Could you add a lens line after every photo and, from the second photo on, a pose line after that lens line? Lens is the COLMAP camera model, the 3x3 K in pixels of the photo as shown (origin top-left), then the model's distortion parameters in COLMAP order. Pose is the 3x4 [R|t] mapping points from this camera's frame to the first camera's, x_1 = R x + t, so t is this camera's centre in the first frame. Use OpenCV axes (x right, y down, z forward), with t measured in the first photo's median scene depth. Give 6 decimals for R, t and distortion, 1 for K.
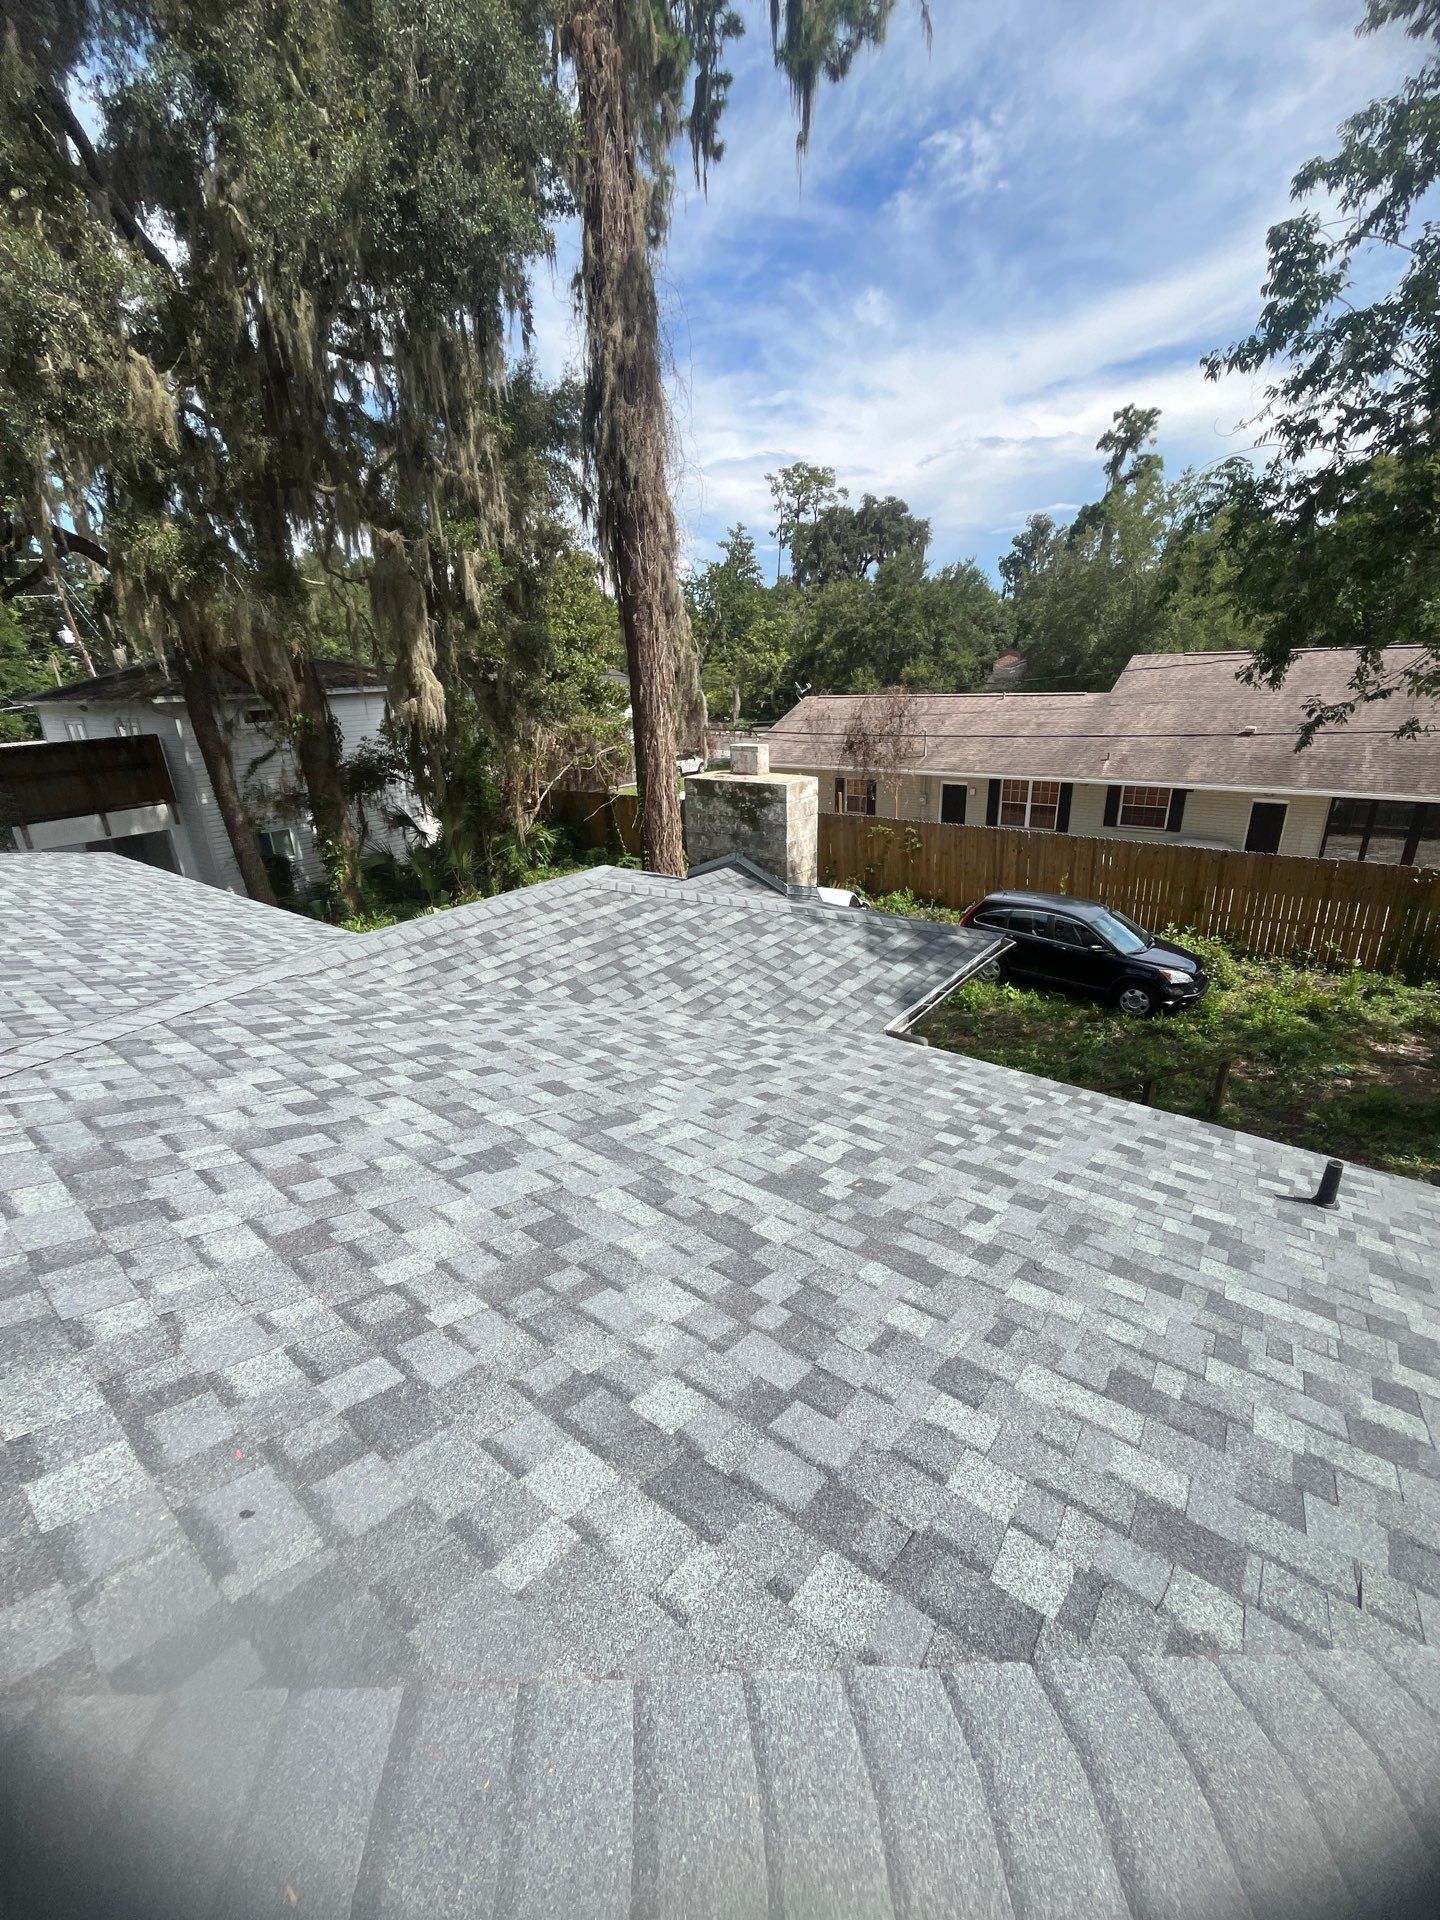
lens RADIAL K [[774.4, 0, 721.4], [0, 774.4, 950.5], [0, 0, 1]] dist [-0.000726, 0.000206]
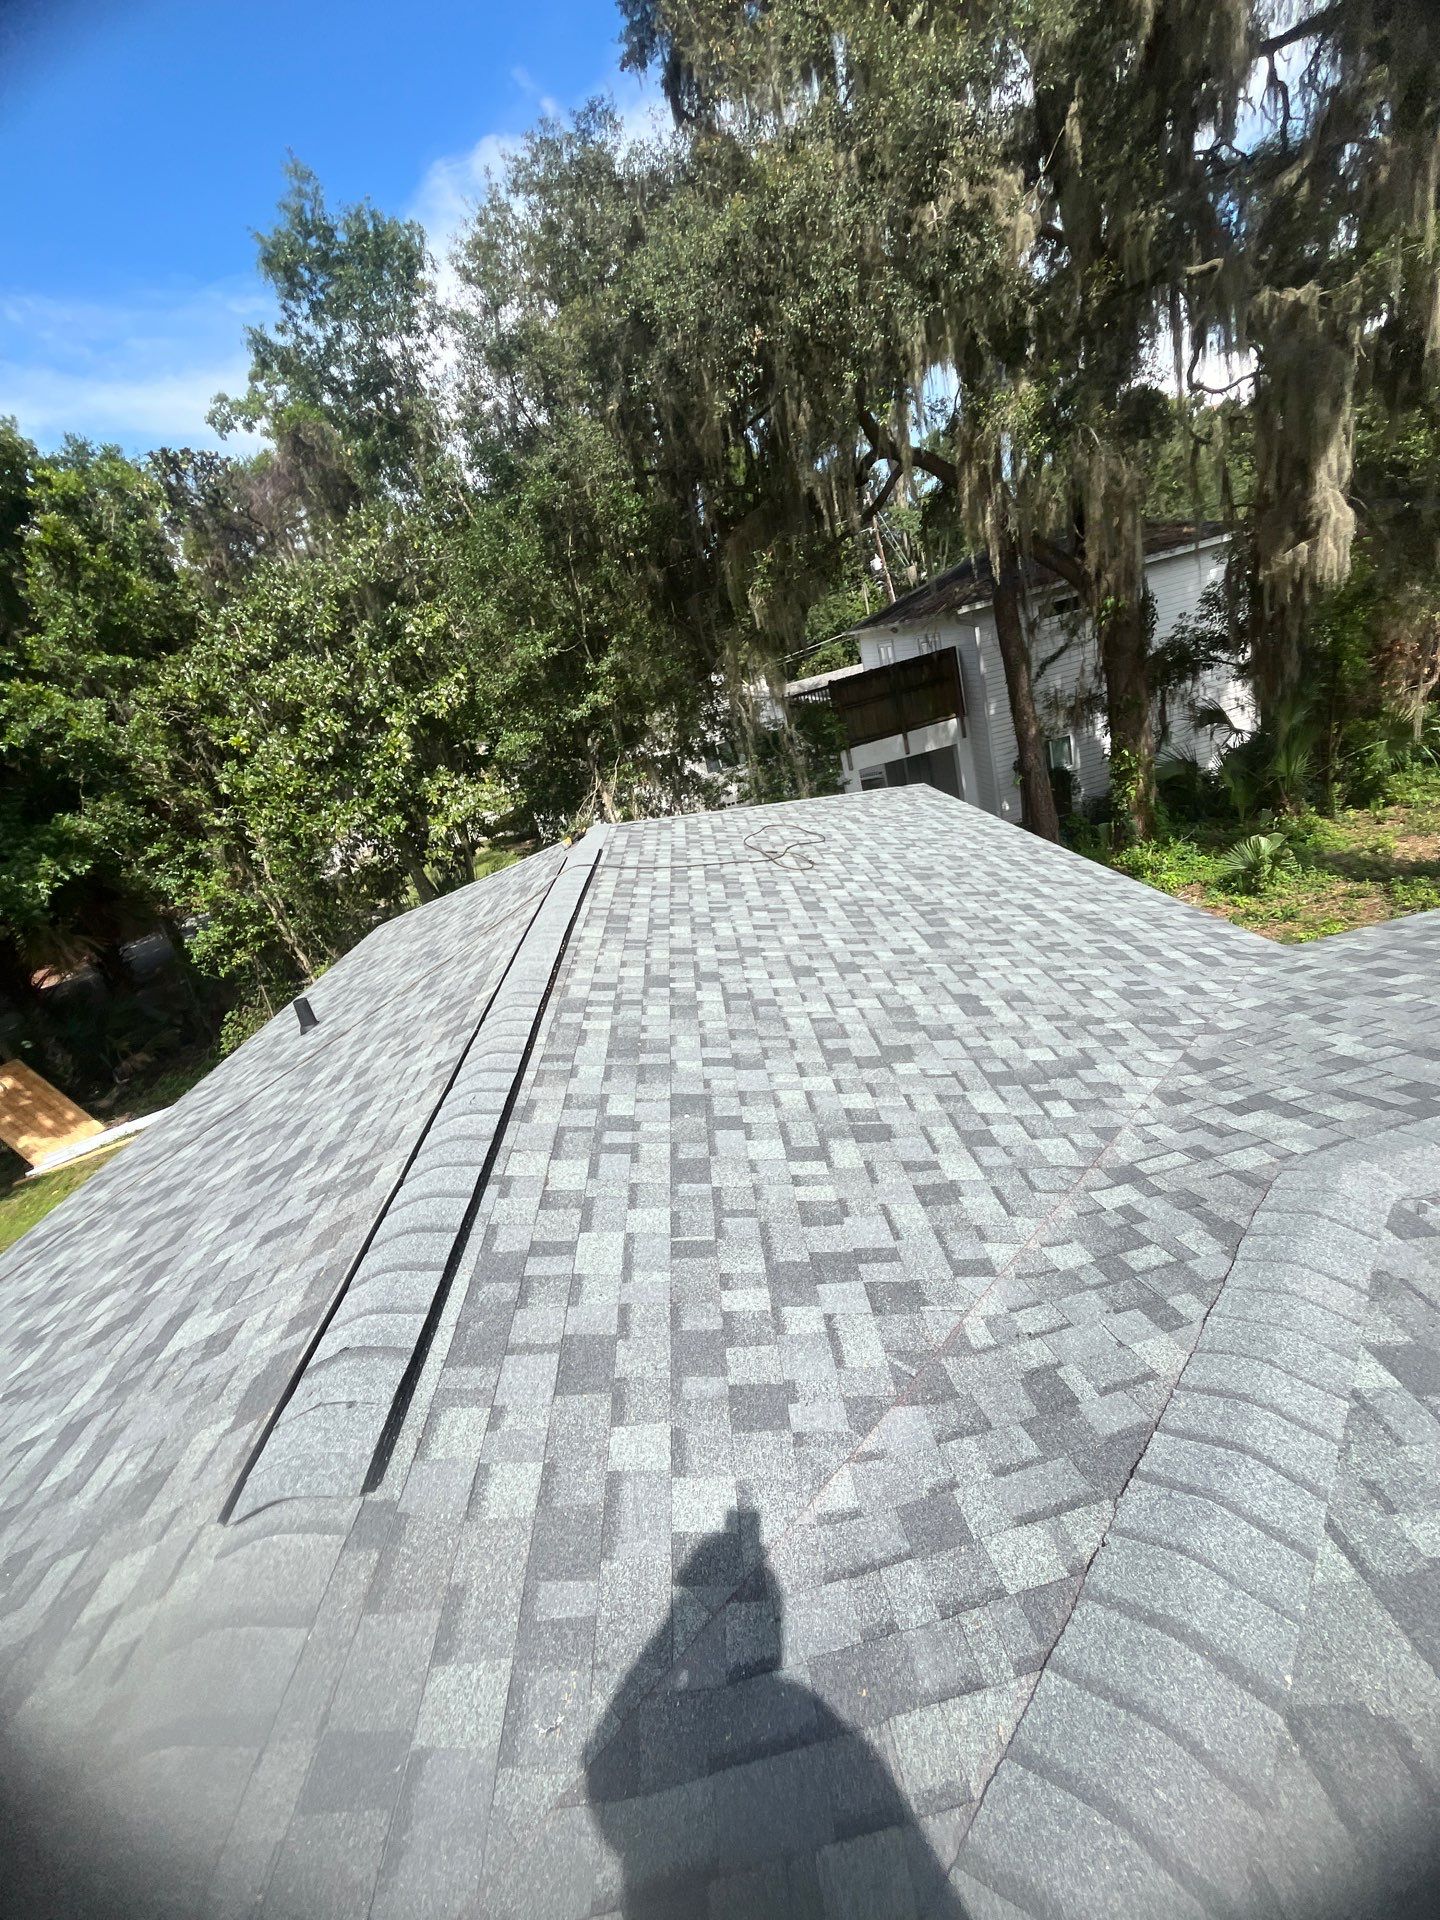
lens RADIAL K [[774.4, 0, 721.4], [0, 774.4, 950.5], [0, 0, 1]] dist [-0.000726, 0.000206]
pose [[0.649349, 0.151251, -0.745298, -0.129060], [-0.043037, 0.985760, 0.162555, -0.044662], [0.759272, -0.073480, 0.646612, 0.104603]]
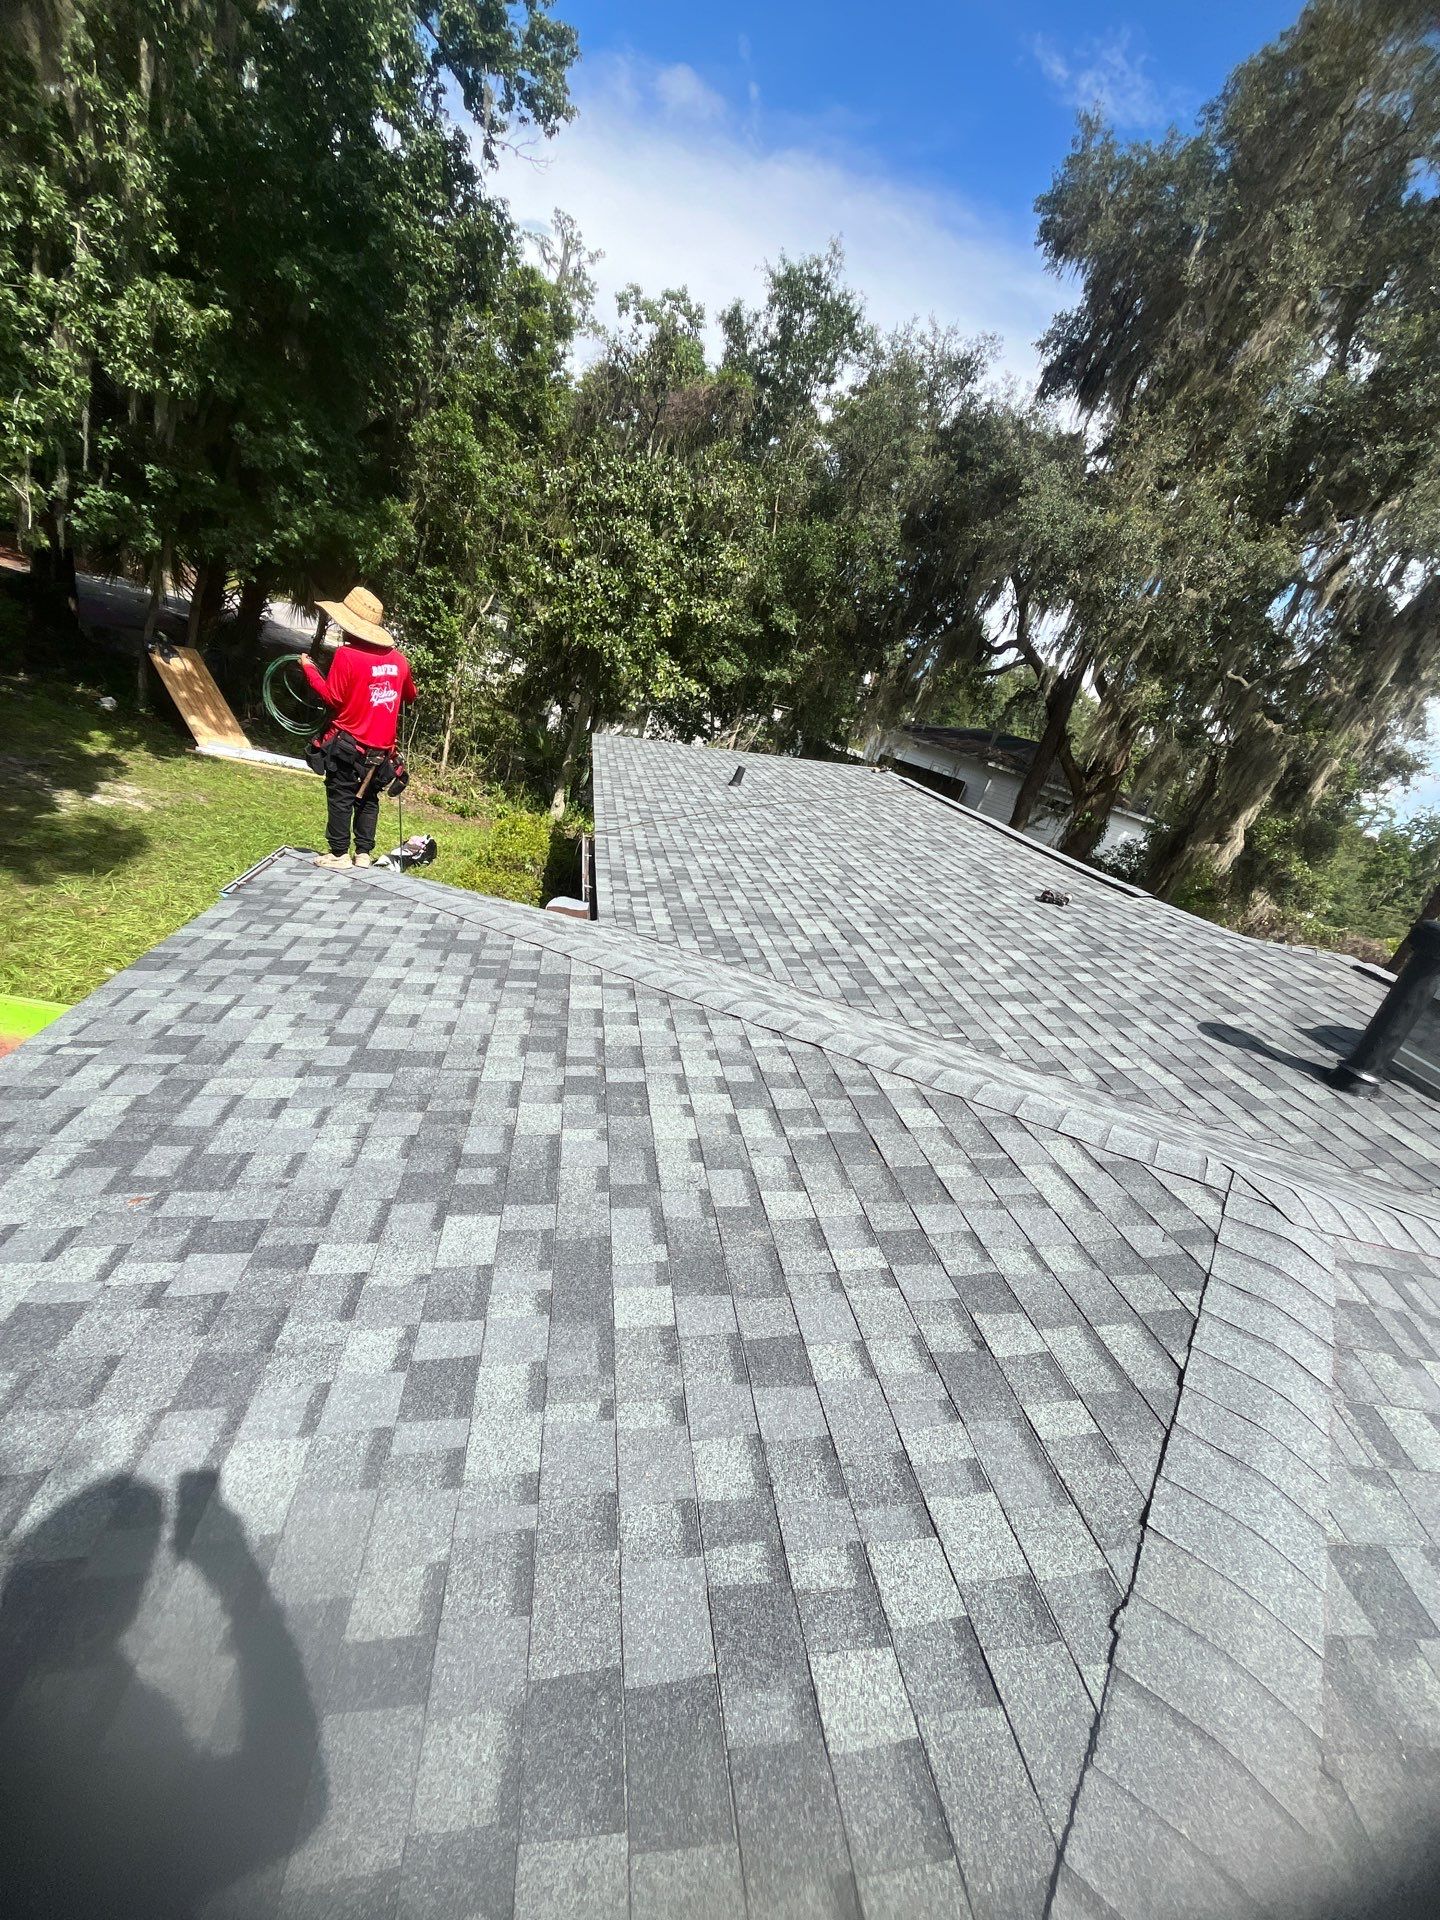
lens RADIAL K [[773.0, 0, 719.1], [0, 773.0, 965.8], [0, 0, 1]] dist [-0.011744, 0.000041]
pose [[0.677775, 0.486050, -0.551704, -0.127853], [-0.545862, 0.835325, 0.065321, 0.145119], [0.492601, 0.256882, 0.831478, -0.277157]]
